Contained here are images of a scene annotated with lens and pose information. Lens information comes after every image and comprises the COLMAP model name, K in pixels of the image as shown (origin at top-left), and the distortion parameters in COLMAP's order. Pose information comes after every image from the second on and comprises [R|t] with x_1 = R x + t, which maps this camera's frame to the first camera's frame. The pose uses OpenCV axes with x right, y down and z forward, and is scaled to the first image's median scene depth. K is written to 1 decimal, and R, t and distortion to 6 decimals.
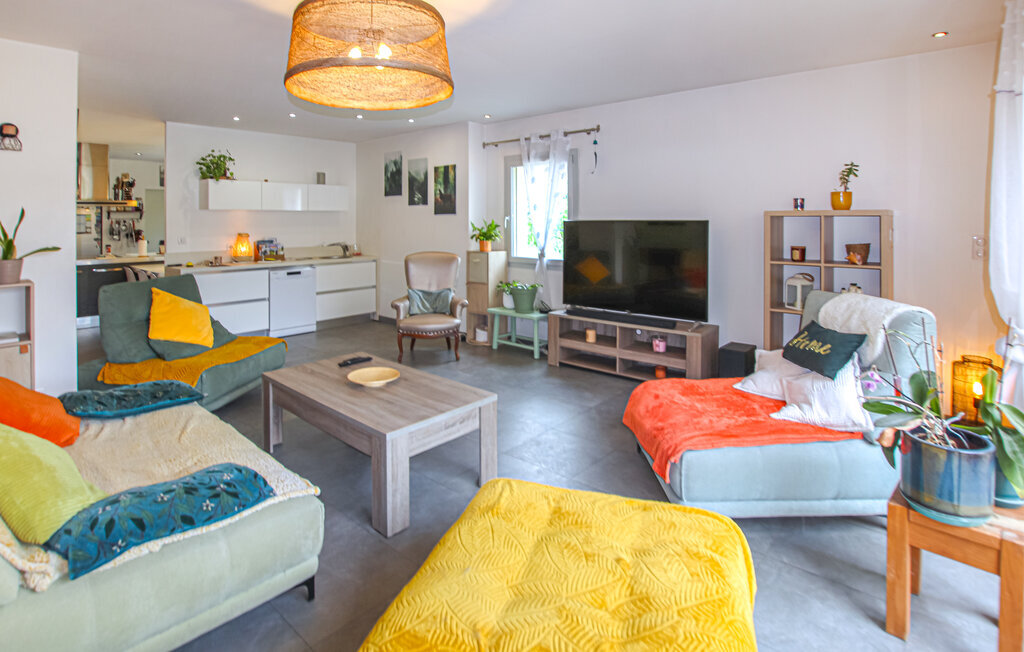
lens RADIAL K [[503.4, 0, 513.7], [0, 503.4, 311.3], [0, 0, 1]] dist [-0.026337, 0.001166]
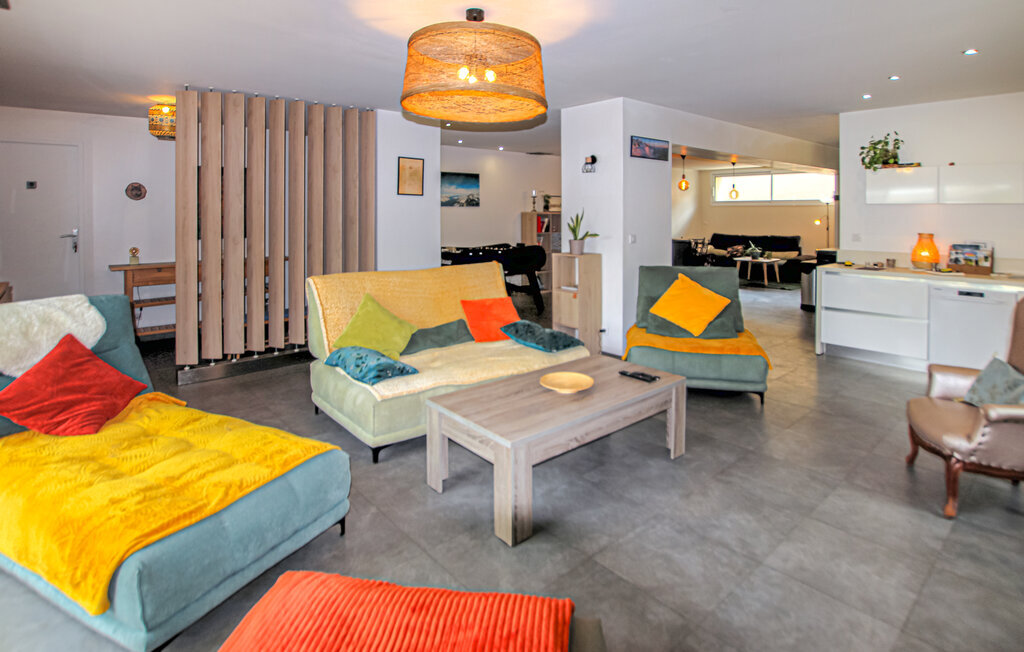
lens RADIAL K [[518.6, 0, 516.2], [0, 518.6, 299.0], [0, 0, 1]] dist [-0.022960, -0.000240]
pose [[-0.104183, 0.172944, -0.979406, 0.346019], [-0.174978, 0.966217, 0.189228, -0.101413], [0.979045, 0.191089, -0.070402, 0.474901]]
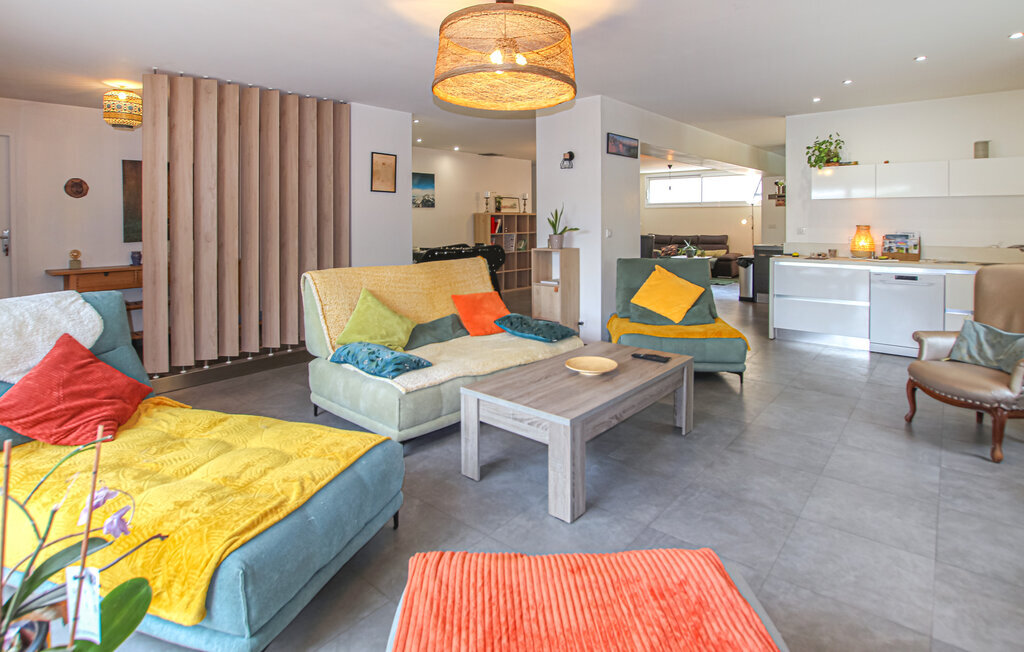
lens RADIAL K [[515.1, 0, 508.9], [0, 515.1, 307.0], [0, 0, 1]] dist [-0.025050, -0.000376]
pose [[0.035709, 0.175074, -0.983908, 0.352850], [-0.169576, 0.971320, 0.166679, -0.064073], [0.984870, 0.160896, 0.064373, 0.379338]]
